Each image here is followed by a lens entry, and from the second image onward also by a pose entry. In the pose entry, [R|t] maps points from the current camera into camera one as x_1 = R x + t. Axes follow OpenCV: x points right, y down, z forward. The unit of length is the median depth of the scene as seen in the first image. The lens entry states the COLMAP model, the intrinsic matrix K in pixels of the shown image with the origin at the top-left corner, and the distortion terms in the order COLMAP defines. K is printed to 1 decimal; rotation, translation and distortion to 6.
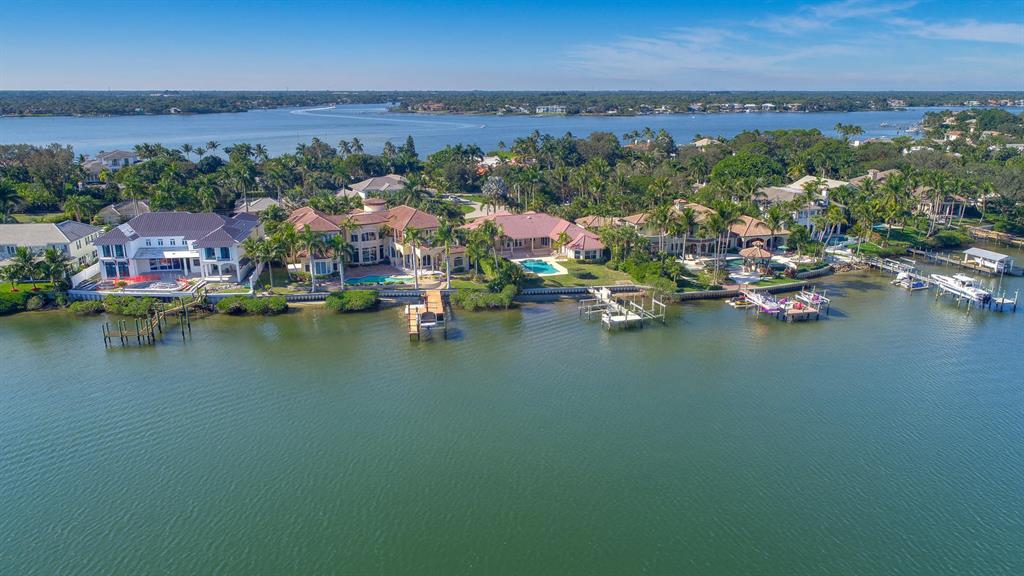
lens RADIAL K [[720.0, 0, 512.0], [0, 720.0, 288.0], [0, 0, 1]] dist [0.000148, 0.004762]
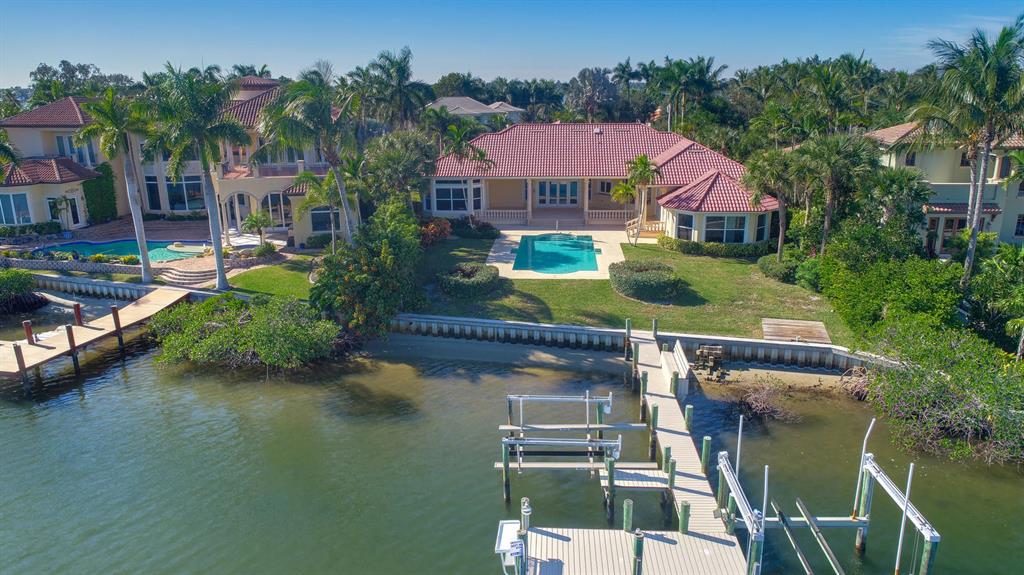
lens RADIAL K [[720.0, 0, 512.0], [0, 720.0, 287.5], [0, 0, 1]] dist [0.000148, 0.004762]
pose [[0.911322, 0.095135, -0.400551, 0.165651], [-0.096339, 0.995200, 0.017181, -0.017561], [0.400263, 0.022931, 0.916113, 0.713823]]
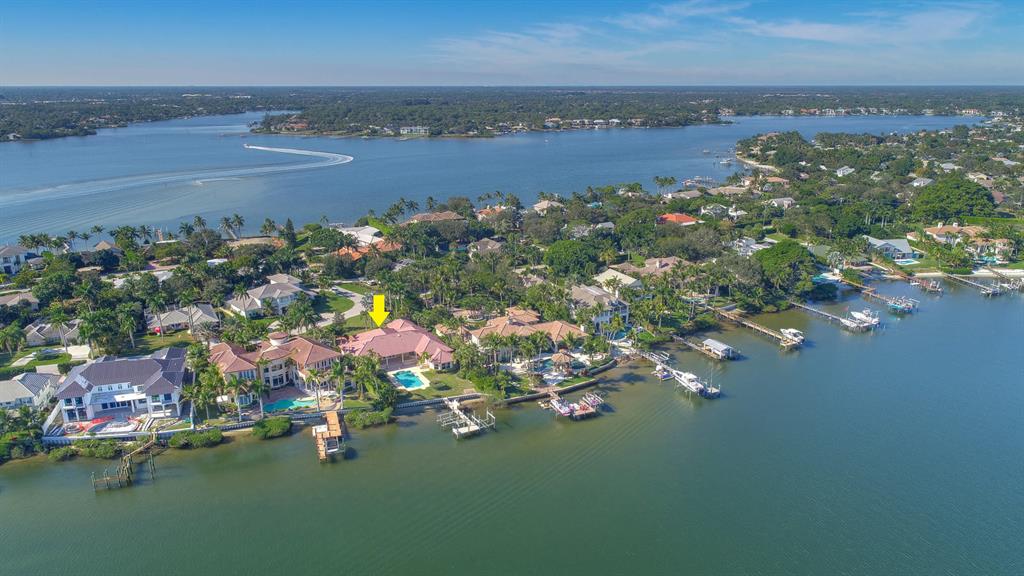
lens RADIAL K [[735.6, 0, 544.8], [0, 735.6, 288.6], [0, 0, 1]] dist [-0.003646, 0.003717]
pose [[0.975759, -0.040975, 0.214976, -0.003045], [0.032475, 0.998550, 0.042922, -0.266753], [-0.216423, -0.034901, 0.975676, -0.438824]]
